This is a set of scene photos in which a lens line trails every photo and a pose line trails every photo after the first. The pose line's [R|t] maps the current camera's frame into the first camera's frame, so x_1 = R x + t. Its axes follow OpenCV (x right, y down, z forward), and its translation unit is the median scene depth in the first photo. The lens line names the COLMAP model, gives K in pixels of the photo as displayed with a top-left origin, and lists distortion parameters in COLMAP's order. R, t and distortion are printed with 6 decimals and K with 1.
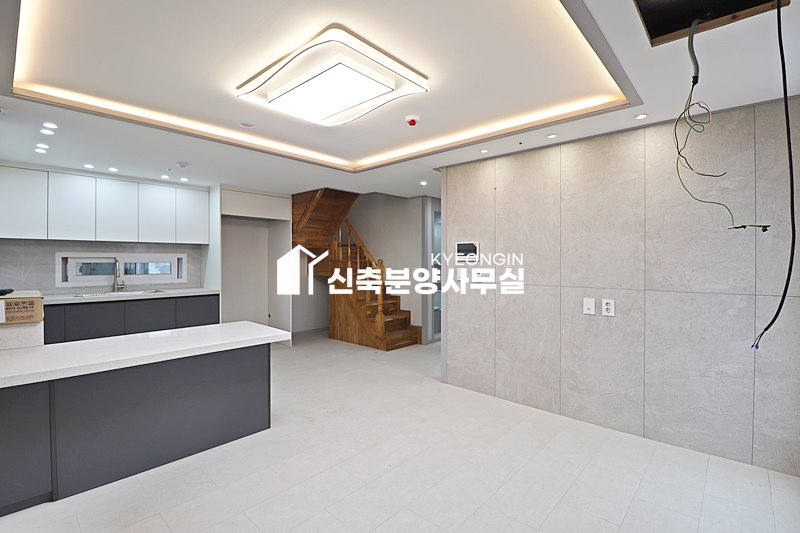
lens RADIAL K [[372.8, 0, 402.8], [0, 372.8, 261.1], [0, 0, 1]] dist [0.000419, -0.013762]
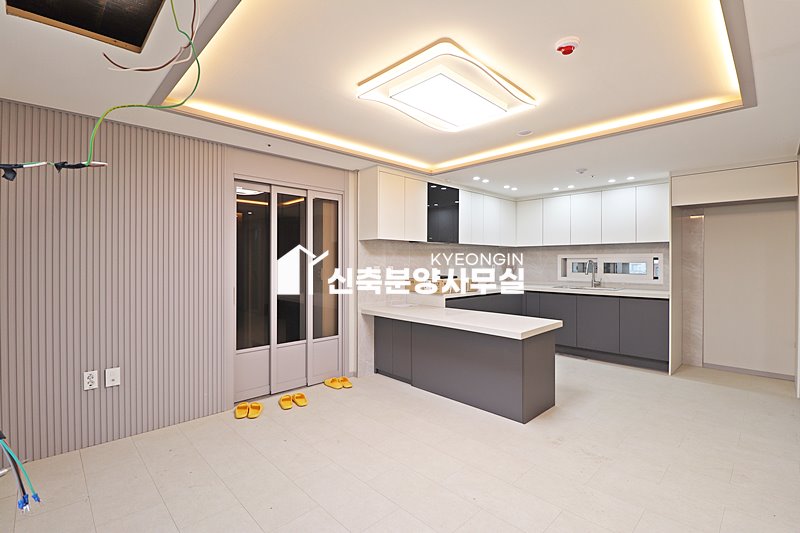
lens RADIAL K [[368.6, 0, 404.0], [0, 368.6, 261.1], [0, 0, 1]] dist [0.001624, -0.014059]
pose [[-0.058548, -0.000890, -0.998284, 0.421859], [-0.000846, 0.999999, -0.000842, 0.001714], [0.998284, 0.000796, -0.058549, 0.458536]]
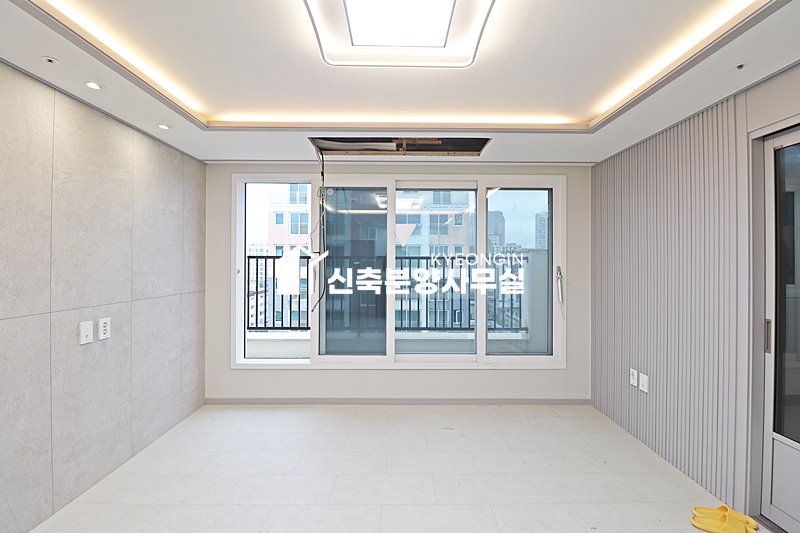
lens RADIAL K [[372.8, 0, 402.8], [0, 372.8, 261.1], [0, 0, 1]] dist [0.000419, -0.013762]
pose [[-0.677434, 0.001077, 0.735583, -0.302699], [-0.004160, 0.999977, -0.005295, -0.012449], [-0.735572, -0.006647, -0.677414, 0.677346]]
